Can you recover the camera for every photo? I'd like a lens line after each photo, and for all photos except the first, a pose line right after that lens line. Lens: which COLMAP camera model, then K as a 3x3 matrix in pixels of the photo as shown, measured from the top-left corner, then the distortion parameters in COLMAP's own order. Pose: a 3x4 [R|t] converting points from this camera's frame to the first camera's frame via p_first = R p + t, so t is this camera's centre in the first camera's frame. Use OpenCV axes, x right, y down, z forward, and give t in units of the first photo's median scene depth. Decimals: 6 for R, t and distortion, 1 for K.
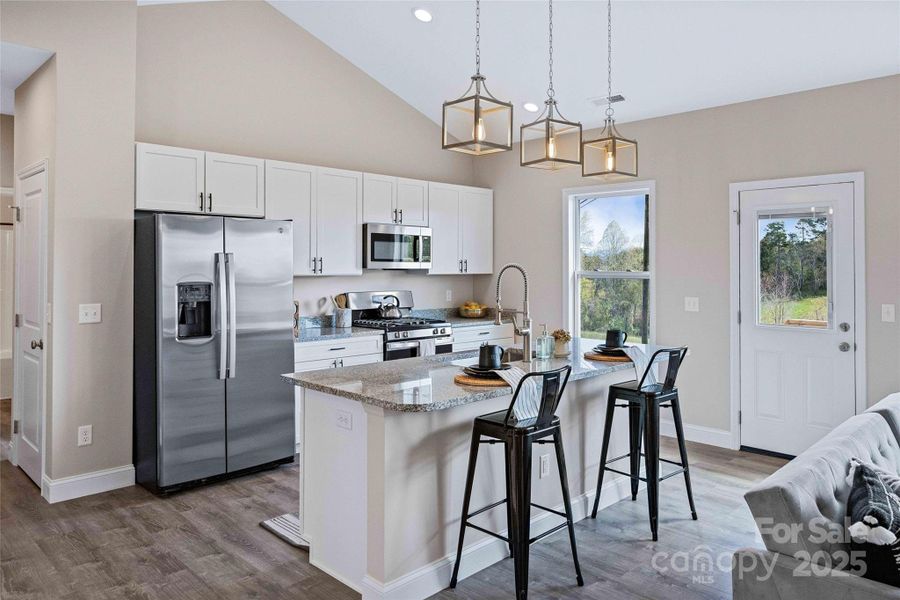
lens RADIAL K [[621.6, 0, 477.2], [0, 621.6, 251.5], [0, 0, 1]] dist [-0.000855, -0.004405]
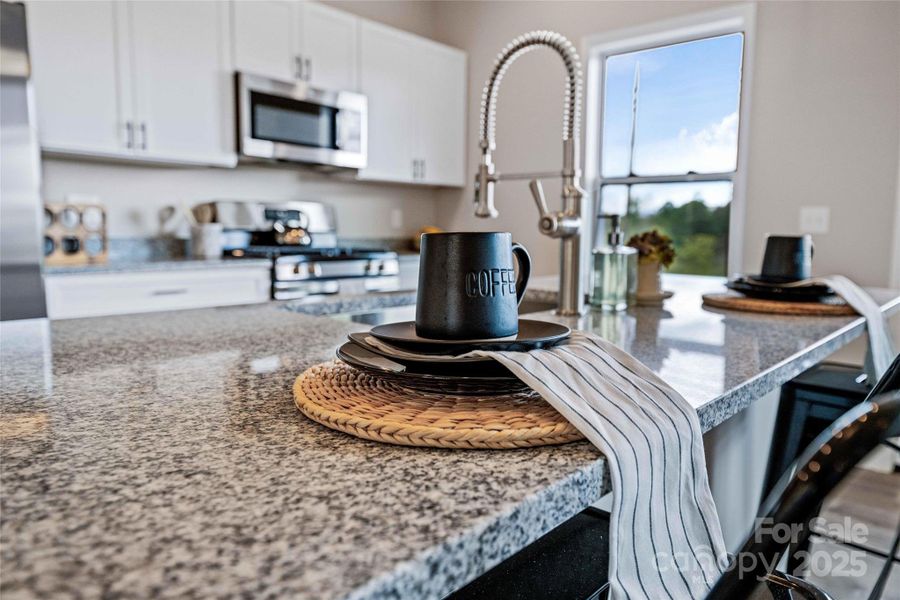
lens RADIAL K [[543.7, 0, 451.7], [0, 543.7, 285.6], [0, 0, 1]] dist [-0.000462, -0.000665]
pose [[0.999950, 0.004147, 0.009088, 0.010563], [-0.005140, 0.993671, 0.112210, 0.122520], [-0.008565, -0.112251, 0.993643, 0.673390]]
